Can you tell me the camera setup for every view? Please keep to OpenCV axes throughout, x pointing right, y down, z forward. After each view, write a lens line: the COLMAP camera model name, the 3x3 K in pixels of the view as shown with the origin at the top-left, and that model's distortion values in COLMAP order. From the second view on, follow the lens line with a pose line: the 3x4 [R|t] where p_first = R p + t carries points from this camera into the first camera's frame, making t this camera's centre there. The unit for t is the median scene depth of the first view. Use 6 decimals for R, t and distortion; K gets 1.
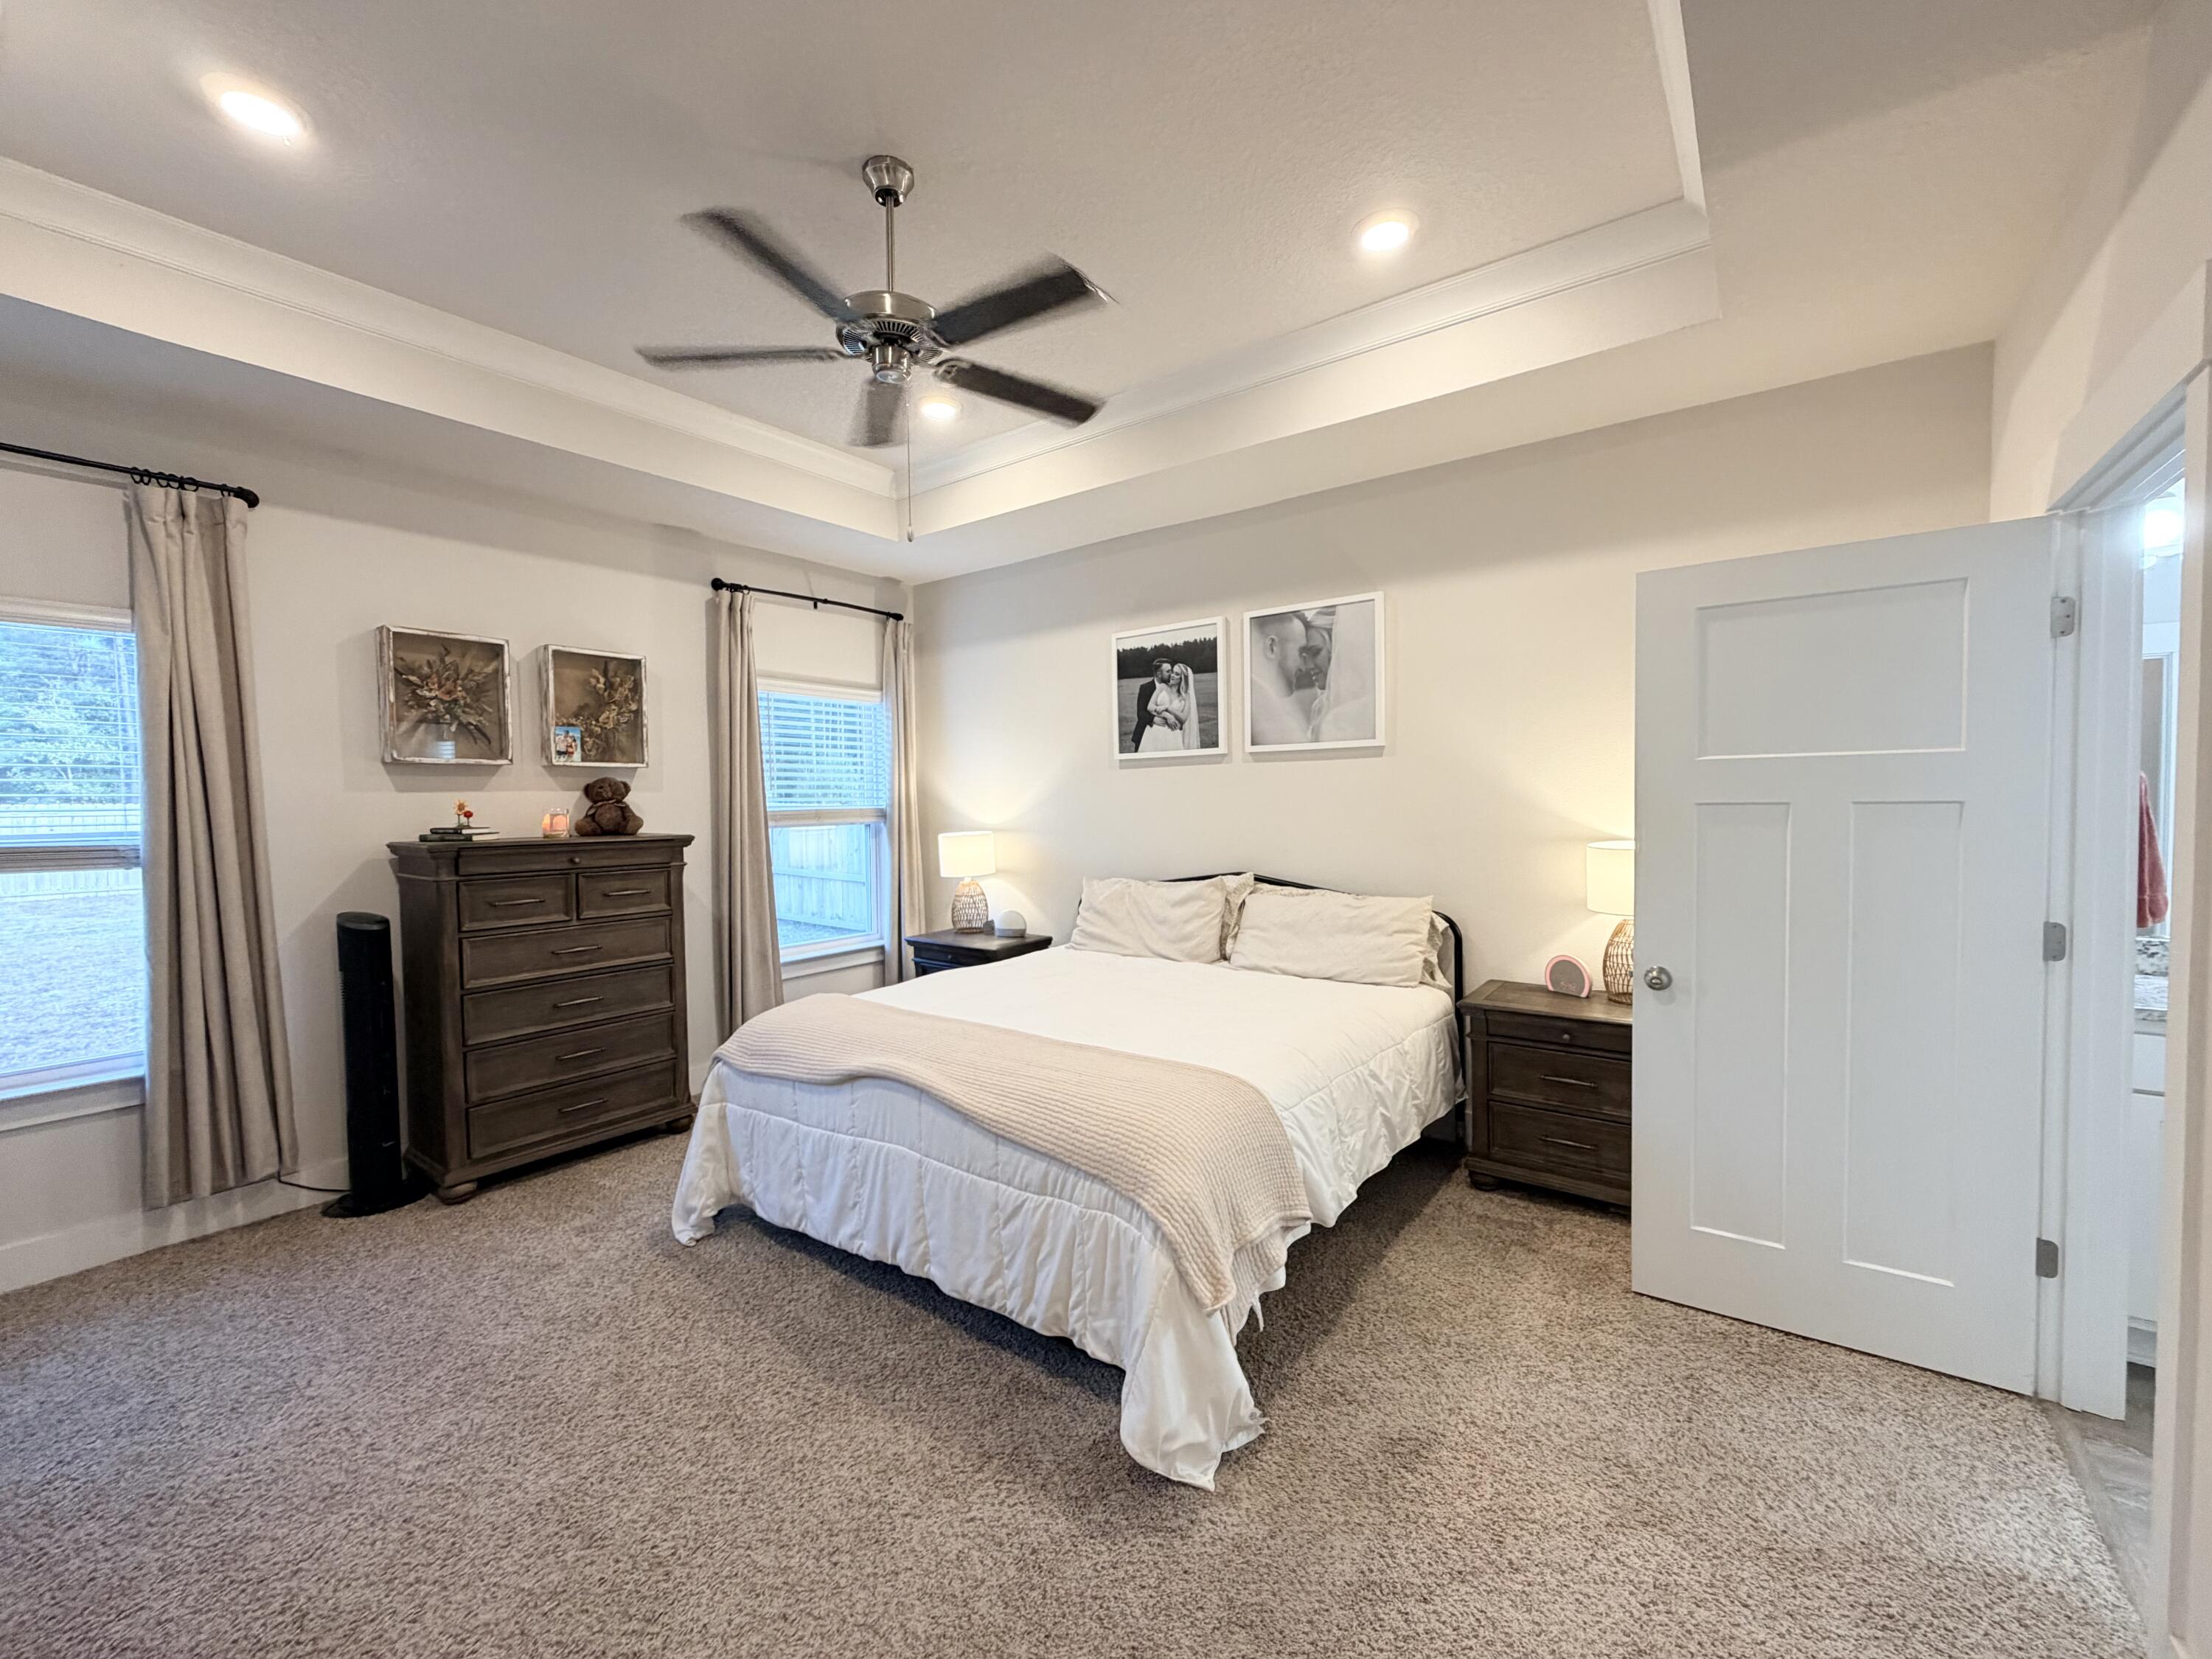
lens RADIAL K [[881.4, 0, 1120.0], [0, 881.4, 832.2], [0, 0, 1]] dist [0.000650, 0.000146]
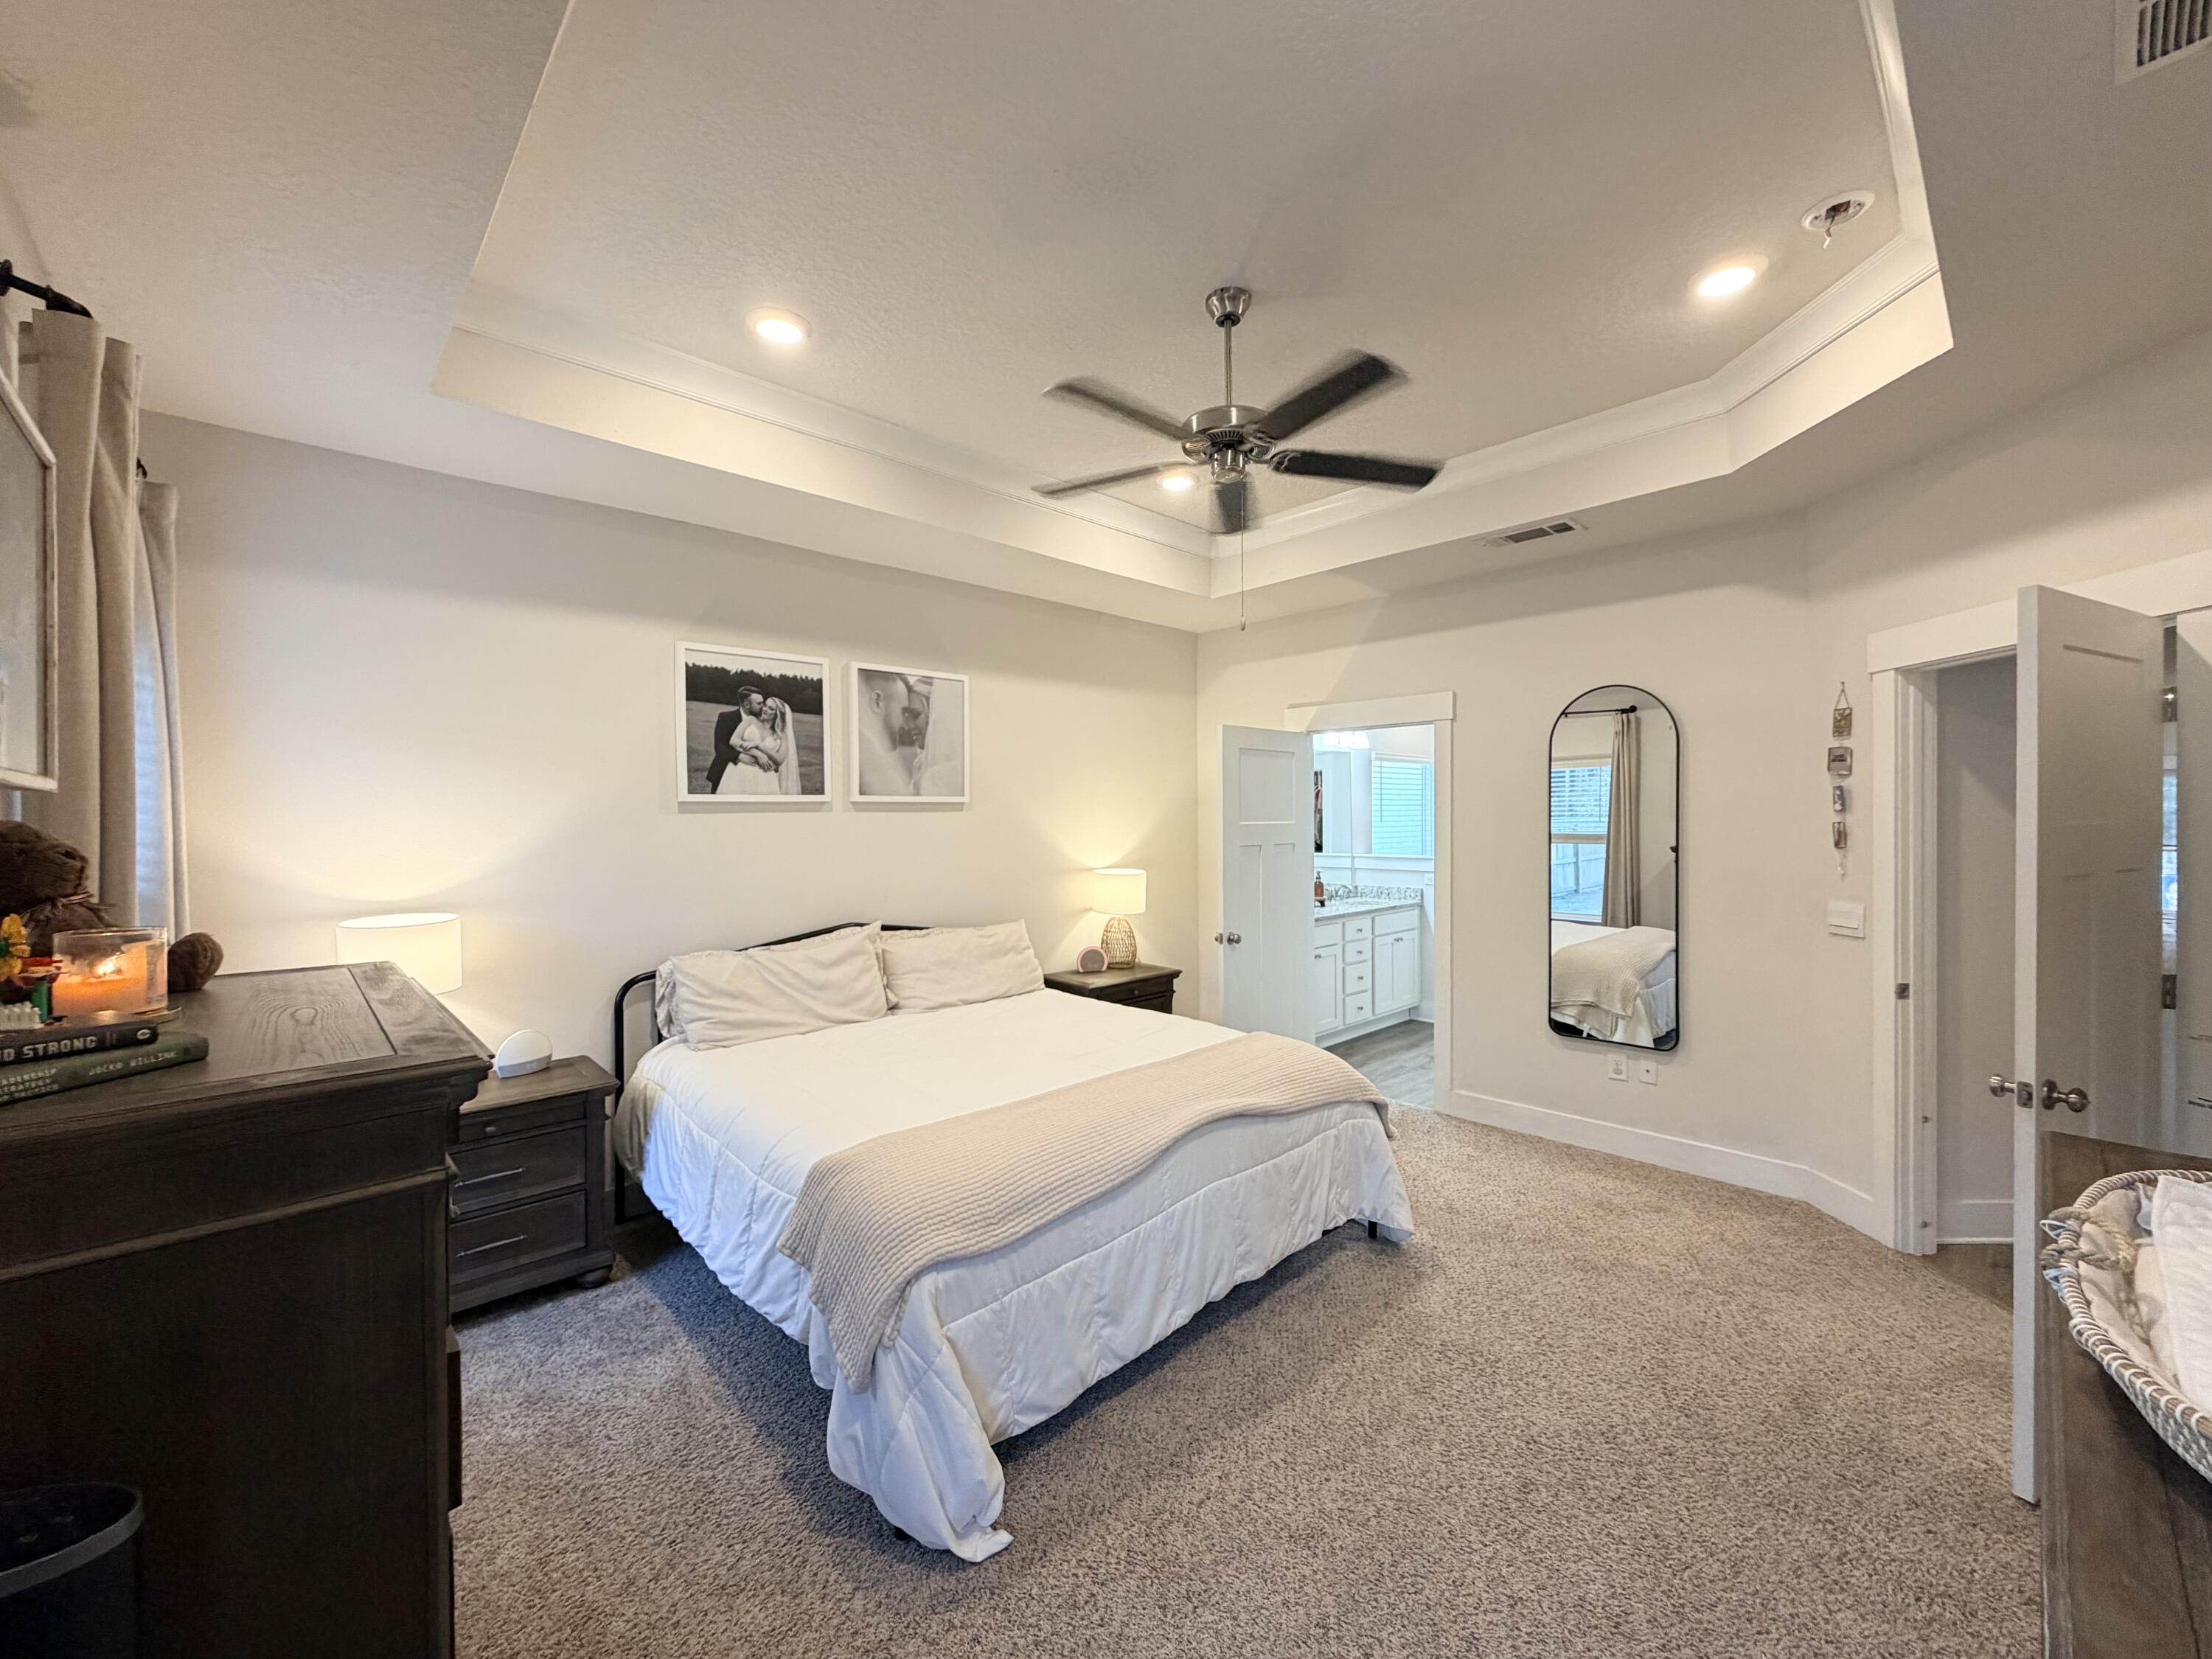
lens RADIAL K [[881.4, 0, 1113.8], [0, 881.4, 824.4], [0, 0, 1]] dist [0.000650, 0.000146]
pose [[0.177982, 0.006864, 0.984010, -0.764190], [0.041766, 0.999022, -0.014523, -0.037729], [-0.983147, 0.043683, 0.177522, 0.526992]]
